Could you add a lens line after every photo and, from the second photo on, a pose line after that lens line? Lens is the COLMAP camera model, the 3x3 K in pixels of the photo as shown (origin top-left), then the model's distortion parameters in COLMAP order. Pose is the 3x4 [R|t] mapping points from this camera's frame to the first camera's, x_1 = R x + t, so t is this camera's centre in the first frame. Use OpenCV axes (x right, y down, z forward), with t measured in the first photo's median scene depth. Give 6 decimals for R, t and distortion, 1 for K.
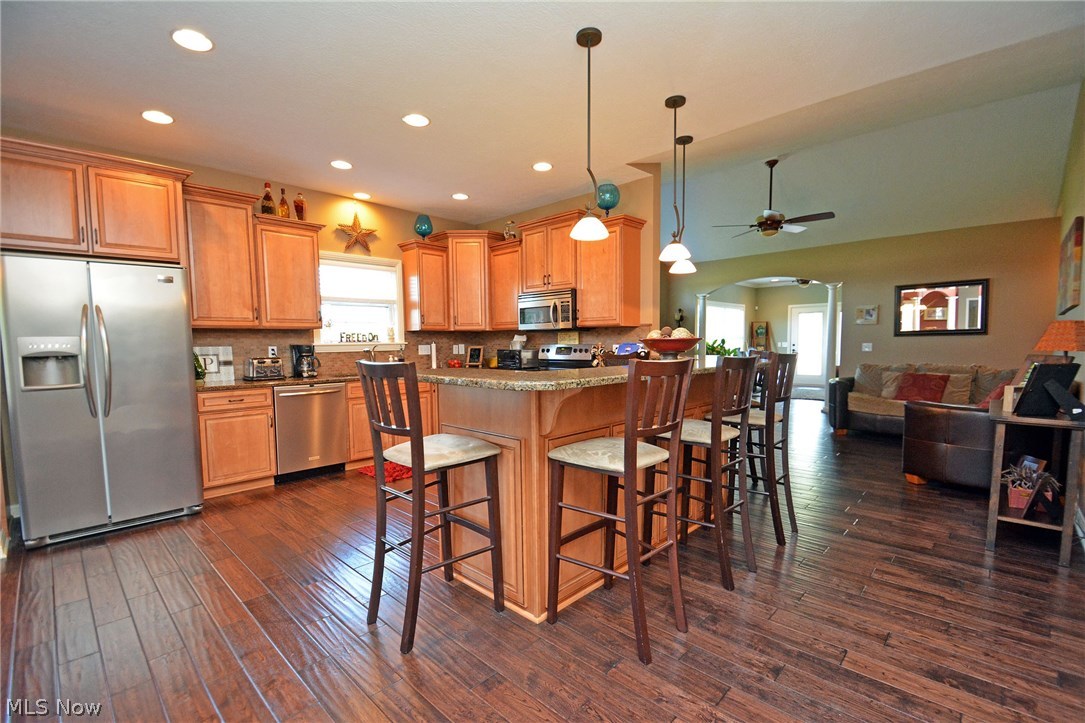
lens RADIAL K [[498.2, 0, 553.7], [0, 498.2, 377.6], [0, 0, 1]] dist [0.002842, -0.008019]
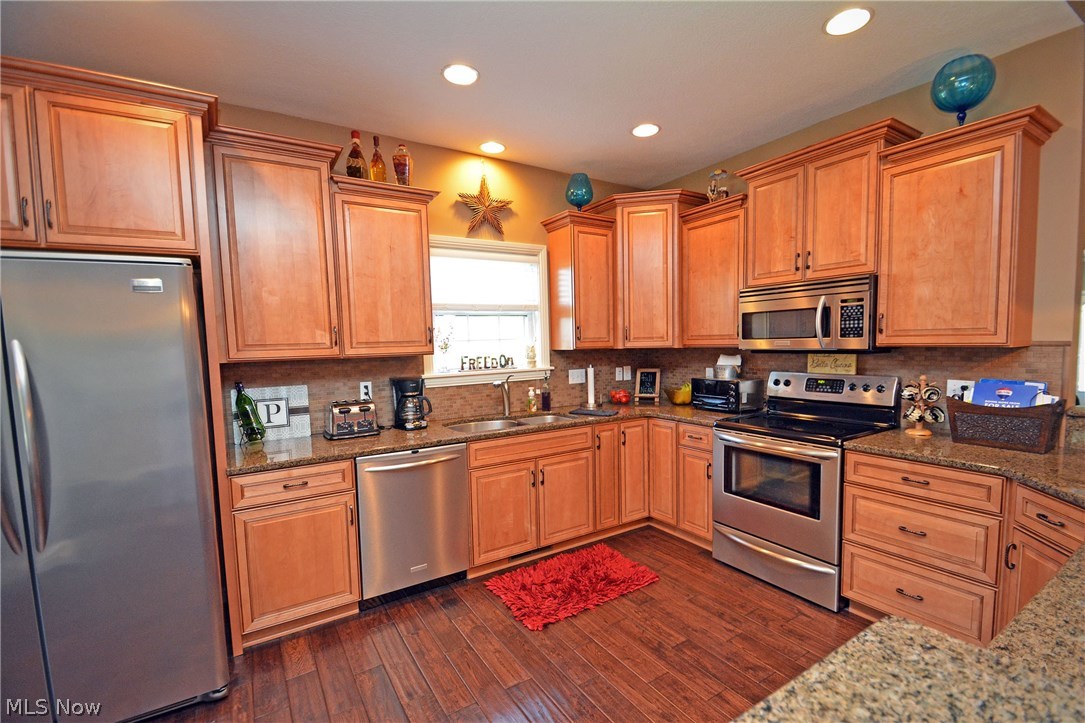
lens RADIAL K [[498.2, 0, 538.6], [0, 498.2, 380.2], [0, 0, 1]] dist [0.002842, -0.008019]
pose [[0.965404, 0.008181, -0.260631, -0.153282], [-0.005280, 0.999916, 0.011830, -0.067817], [0.260706, -0.010045, 0.965366, 0.381656]]
